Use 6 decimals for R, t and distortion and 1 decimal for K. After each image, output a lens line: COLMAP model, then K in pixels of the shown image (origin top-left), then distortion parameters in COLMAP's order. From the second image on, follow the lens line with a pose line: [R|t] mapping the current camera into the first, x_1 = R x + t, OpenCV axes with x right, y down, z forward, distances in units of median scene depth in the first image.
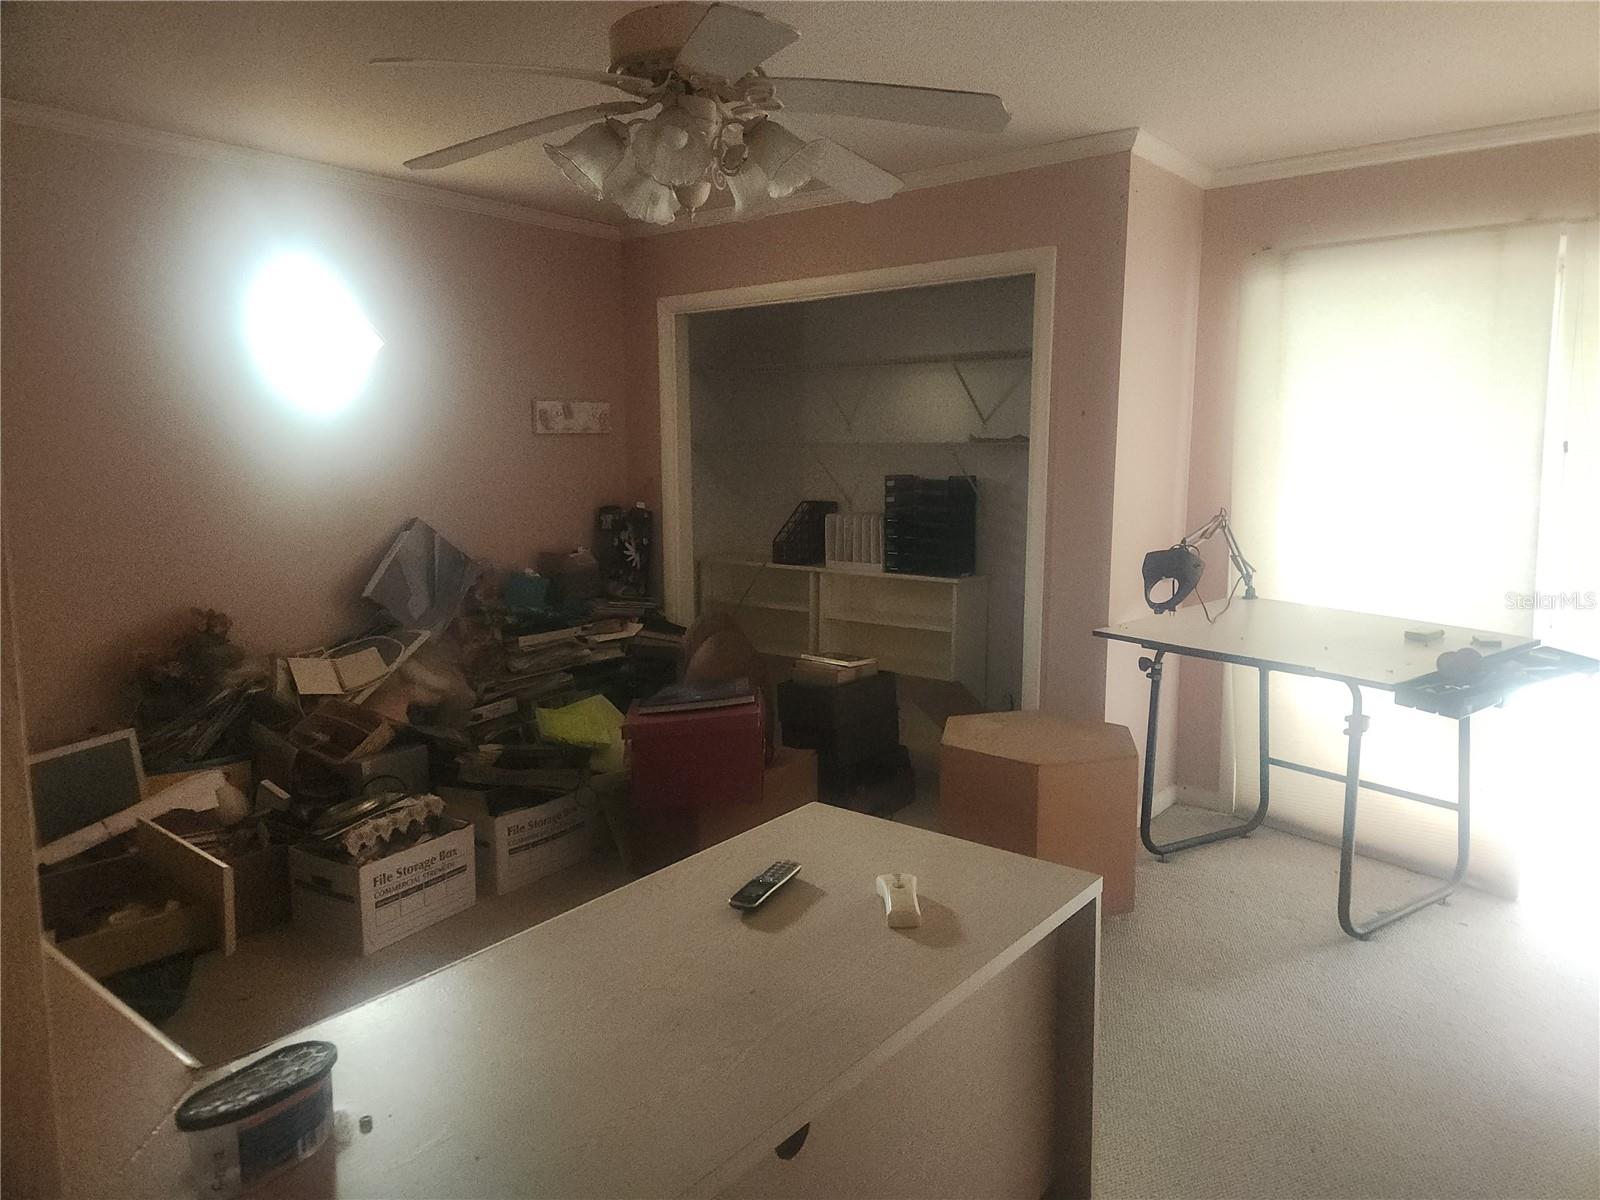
lens RADIAL K [[1073.8, 0, 805.4], [0, 1073.8, 592.8], [0, 0, 1]] dist [0.115597, -0.102285]
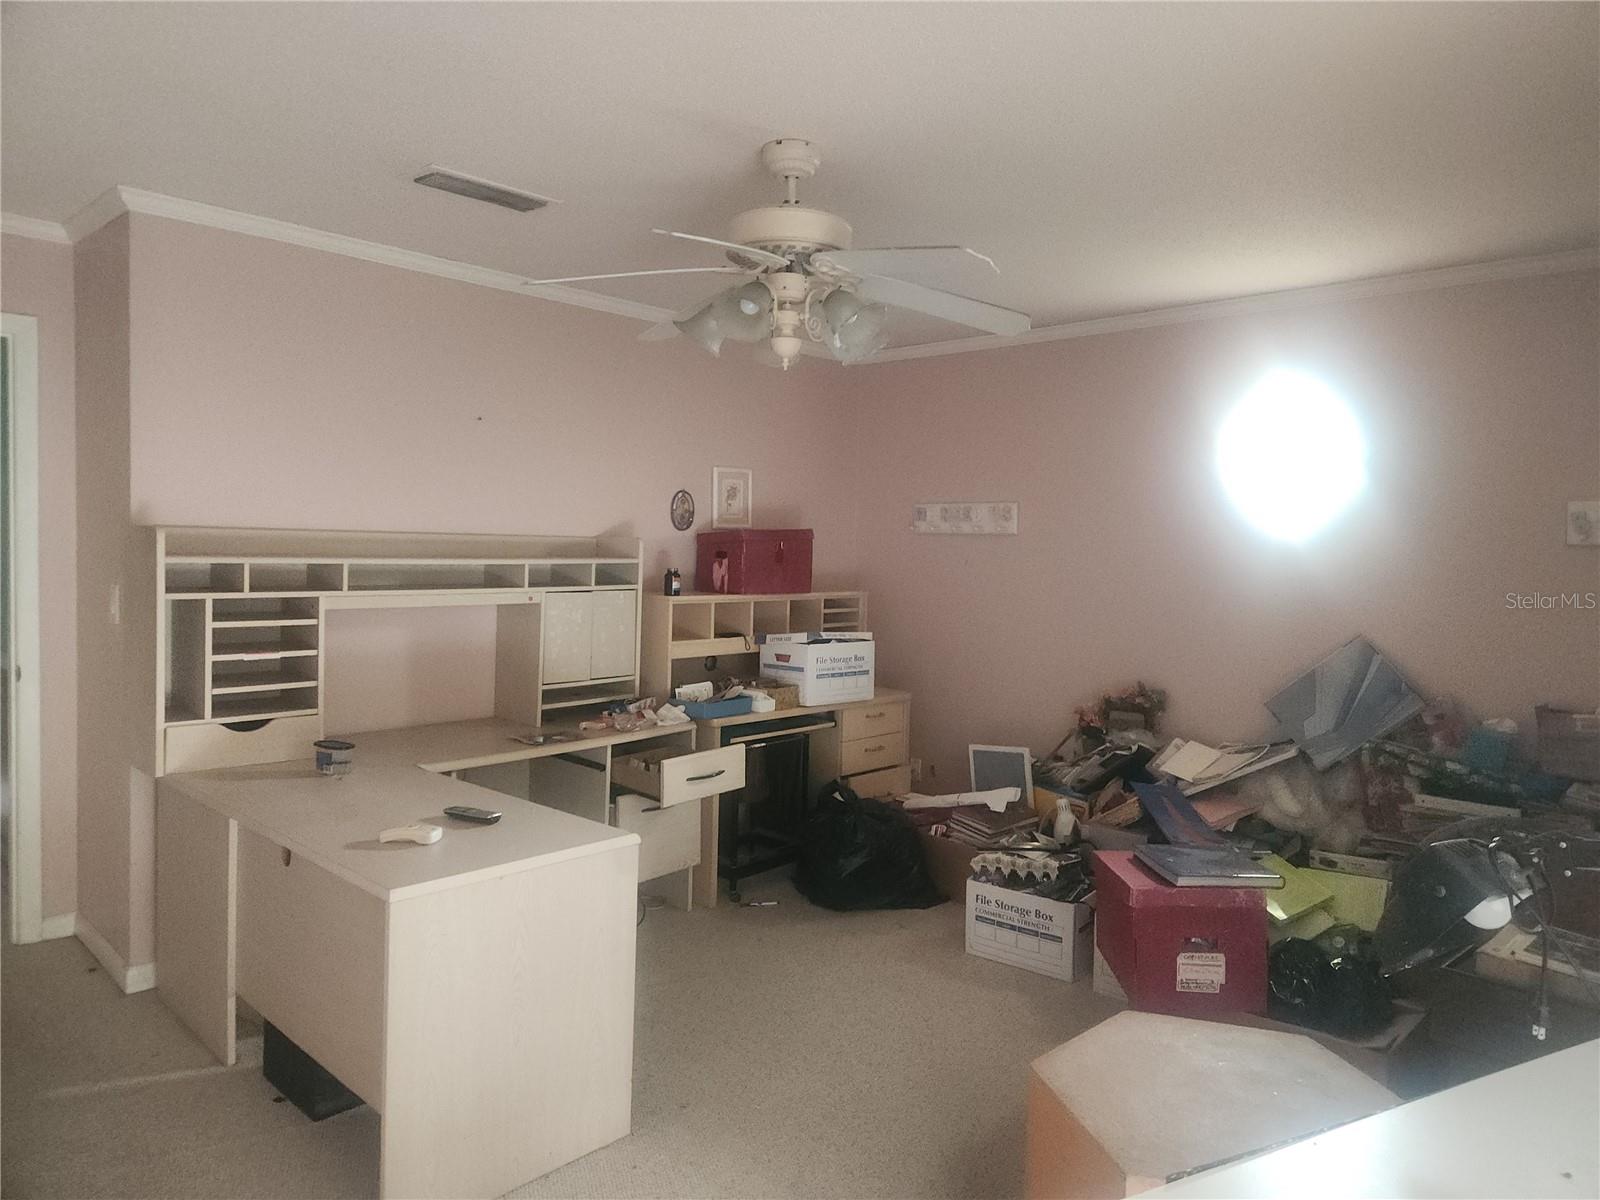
lens RADIAL K [[1073.8, 0, 805.4], [0, 1073.8, 592.8], [0, 0, 1]] dist [0.115597, -0.102285]
pose [[-0.075662, 0.060137, -0.995318, 0.784180], [-0.156206, 0.985141, 0.071397, -0.127732], [0.984822, 0.160877, -0.065144, 0.790400]]
